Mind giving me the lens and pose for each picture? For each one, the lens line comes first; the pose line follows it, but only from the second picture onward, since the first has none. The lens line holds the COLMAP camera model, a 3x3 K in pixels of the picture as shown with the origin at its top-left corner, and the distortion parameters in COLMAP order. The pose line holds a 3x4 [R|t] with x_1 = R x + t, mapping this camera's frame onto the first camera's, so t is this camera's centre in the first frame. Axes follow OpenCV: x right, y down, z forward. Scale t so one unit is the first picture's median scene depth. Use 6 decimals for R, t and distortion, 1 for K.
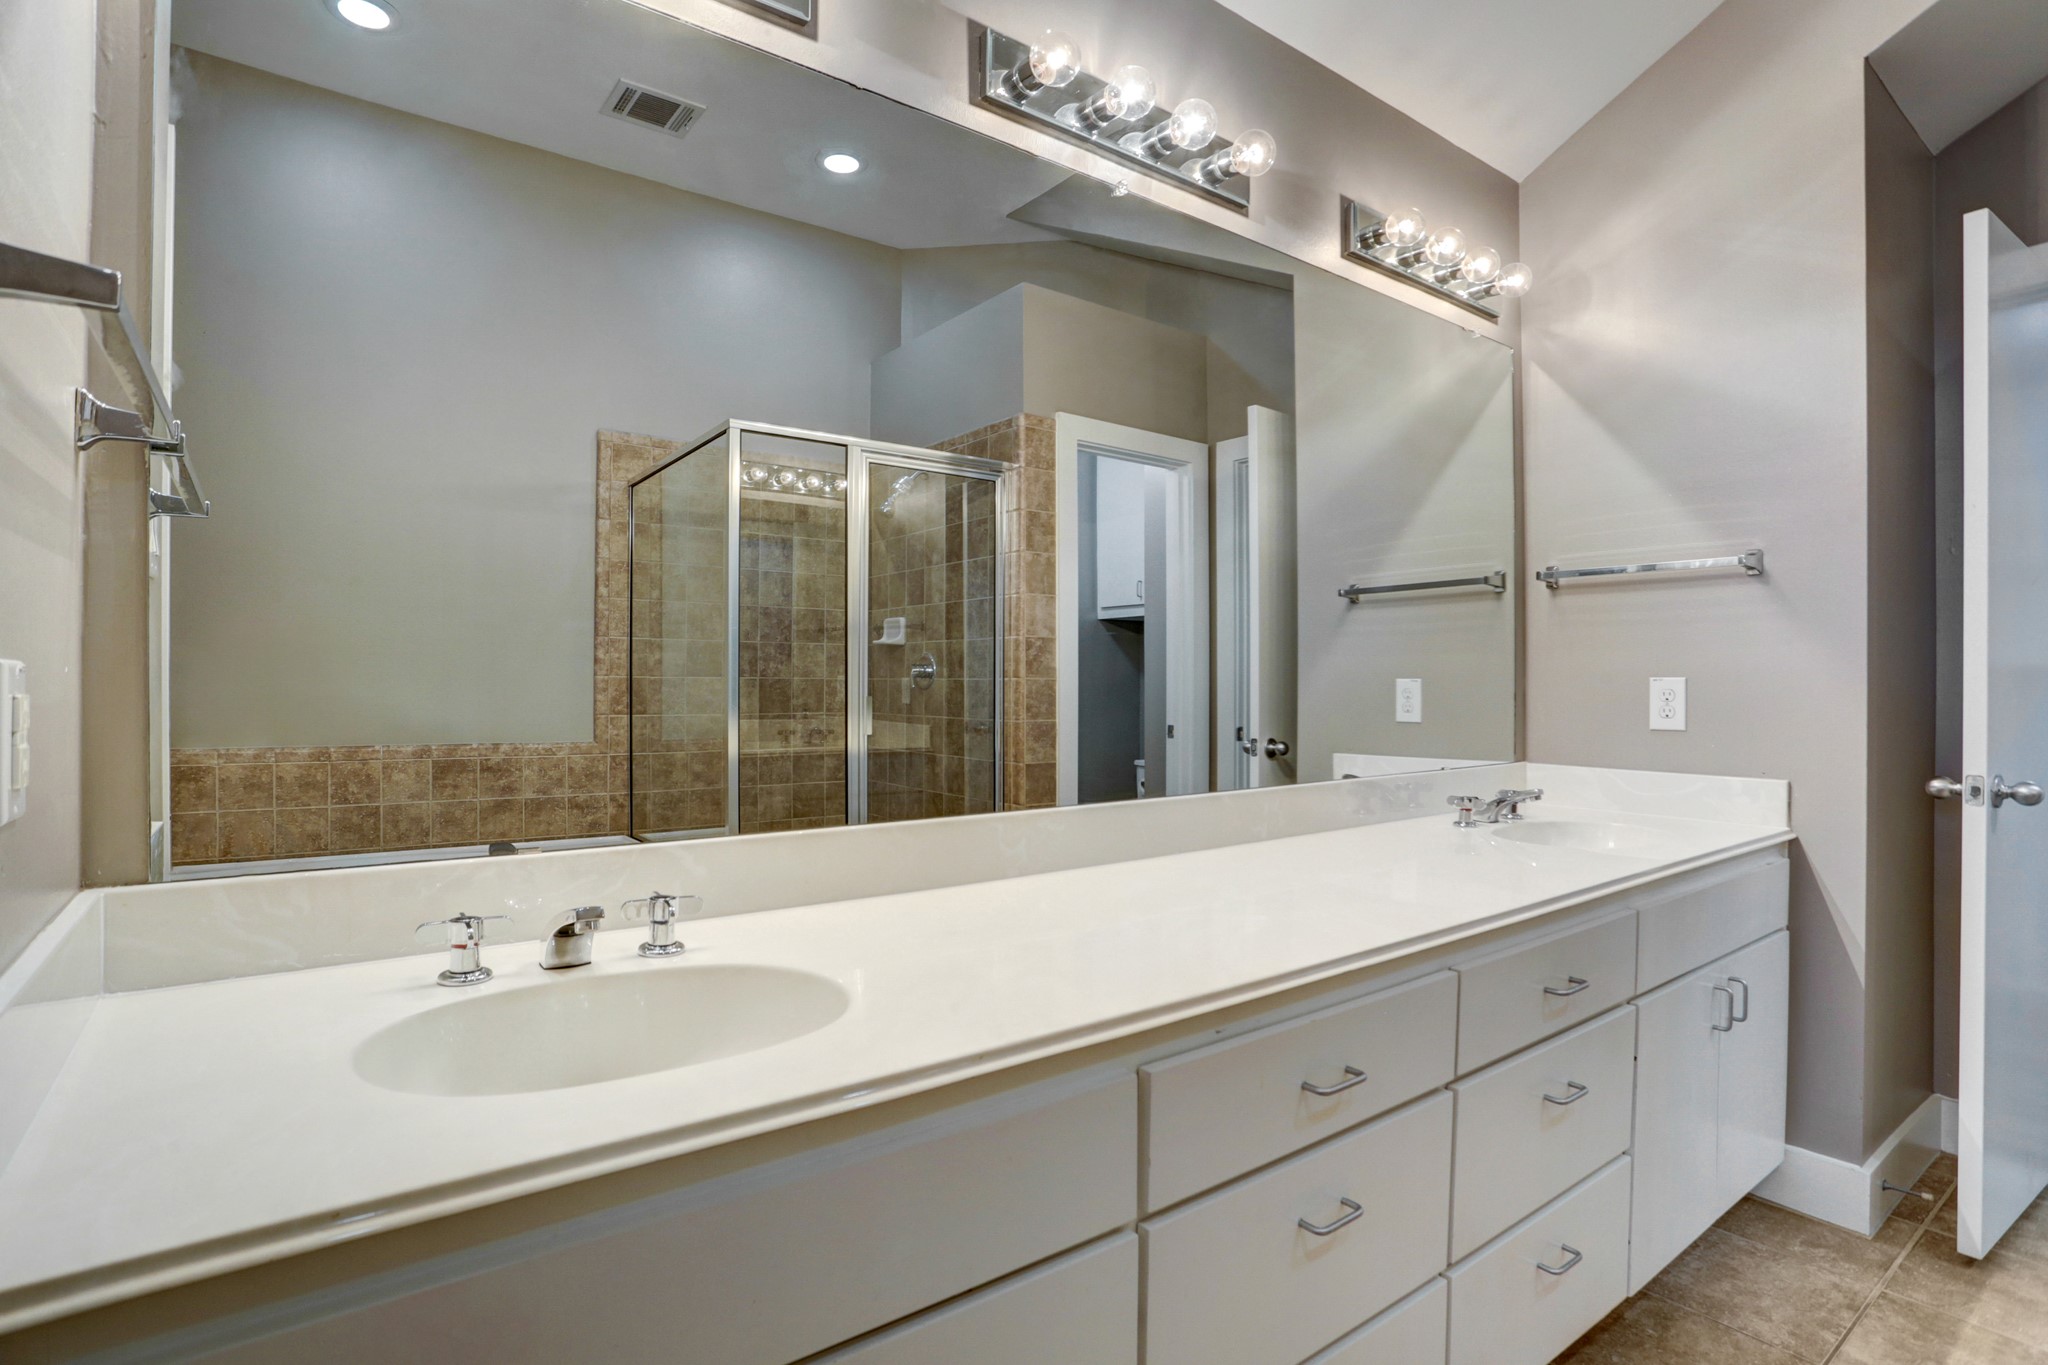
lens RADIAL K [[1010.2, 0, 1008.2], [0, 1010.2, 689.0], [0, 0, 1]] dist [-0.058211, 0.019071]
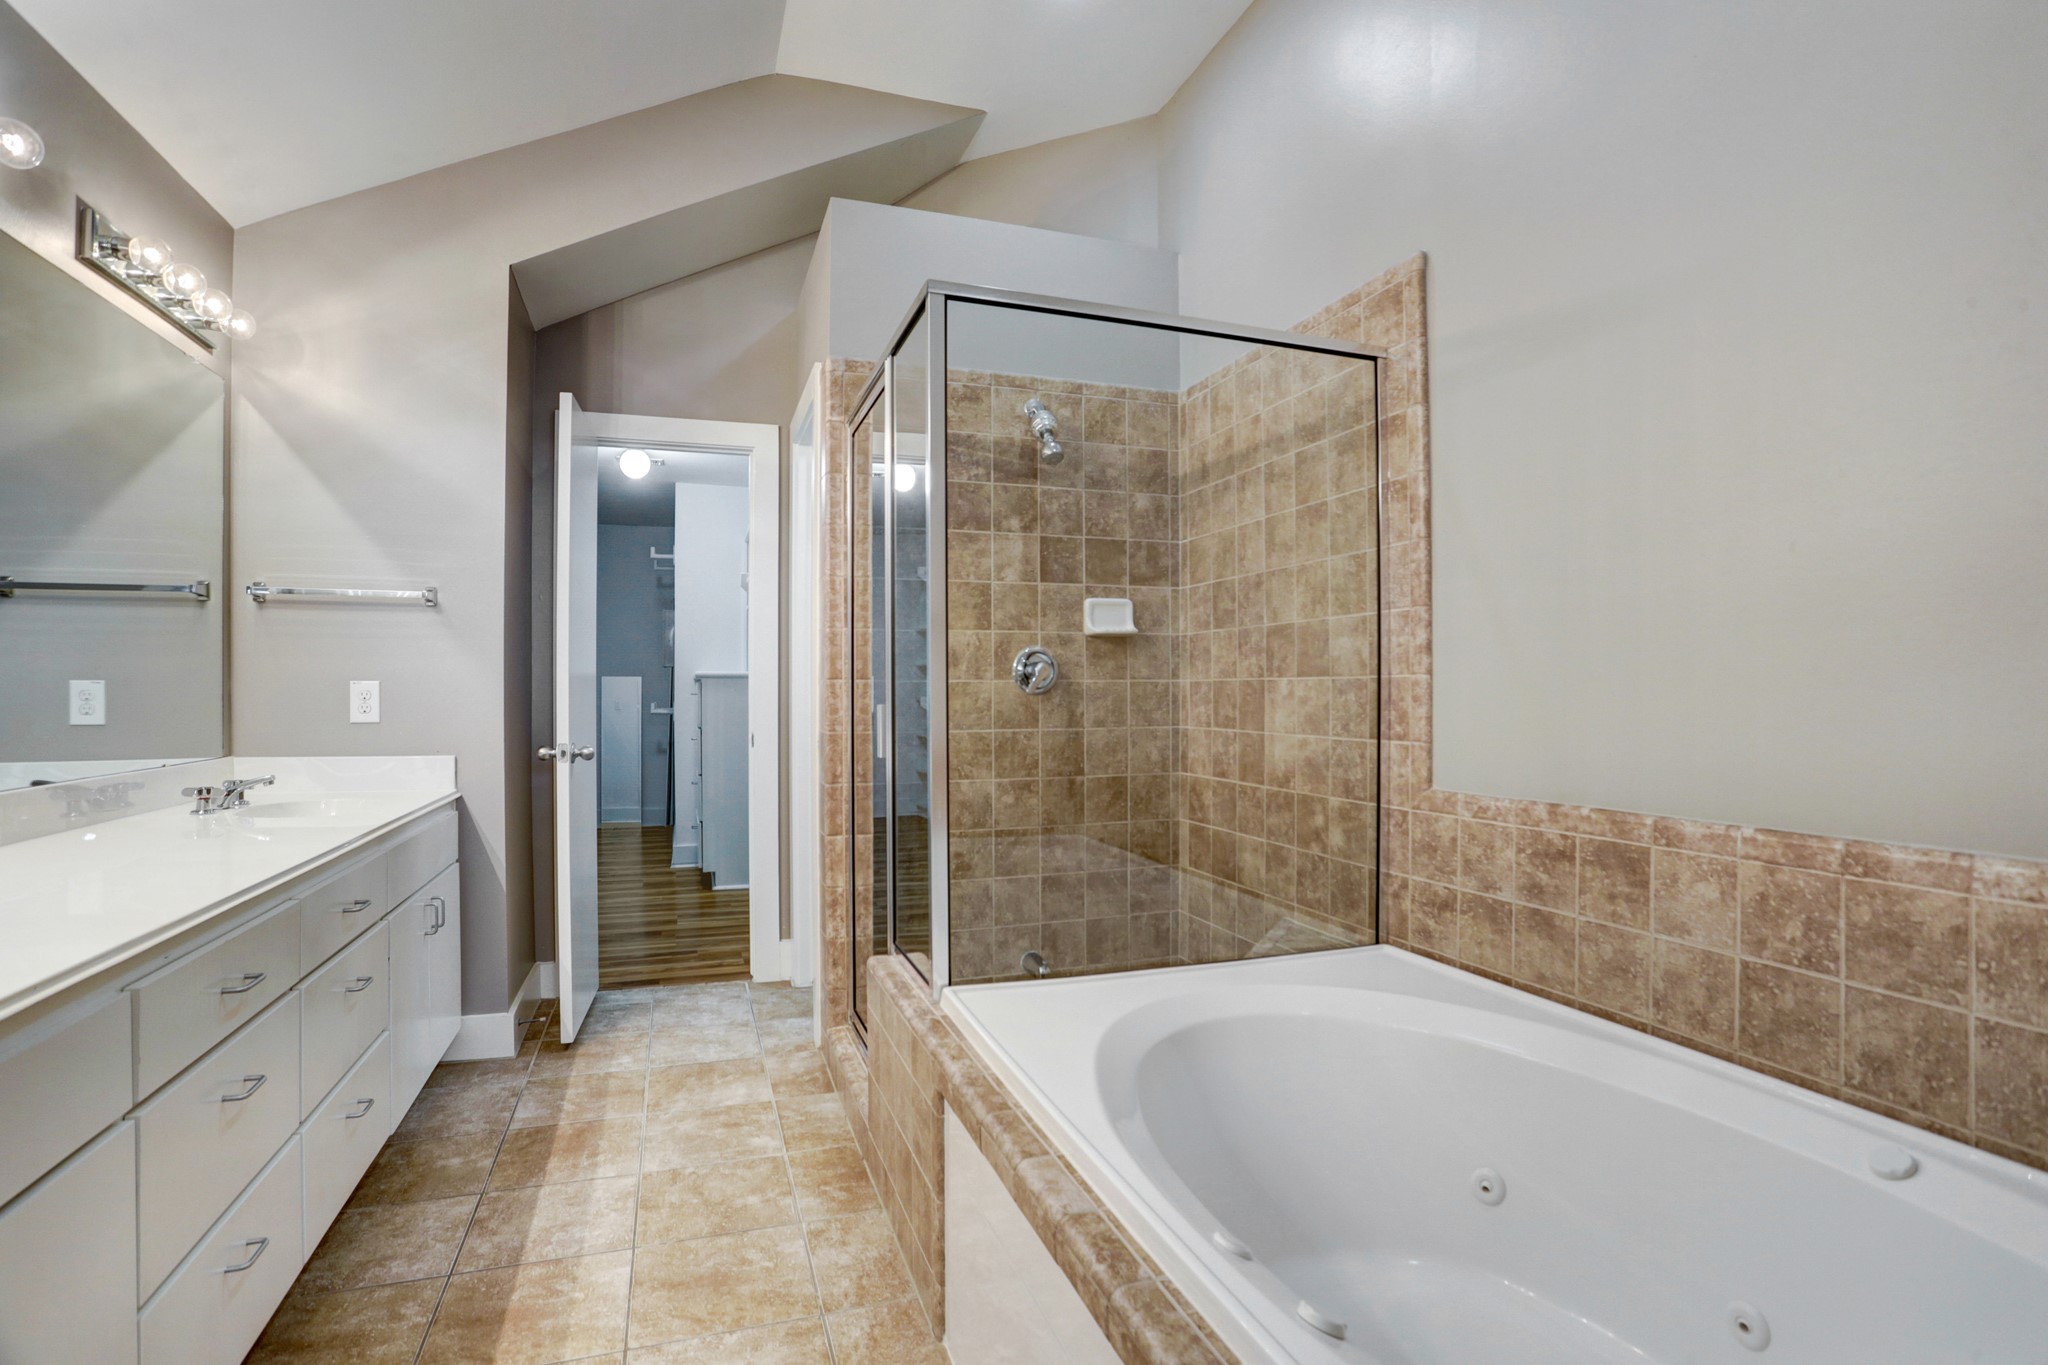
lens RADIAL K [[1010.2, 0, 1035.3], [0, 1010.2, 692.7], [0, 0, 1]] dist [-0.058211, 0.019071]
pose [[0.294829, -0.005779, 0.955533, -0.307052], [0.003750, 0.999981, 0.004891, 0.000311], [-0.955543, 0.002141, 0.294845, -0.203394]]
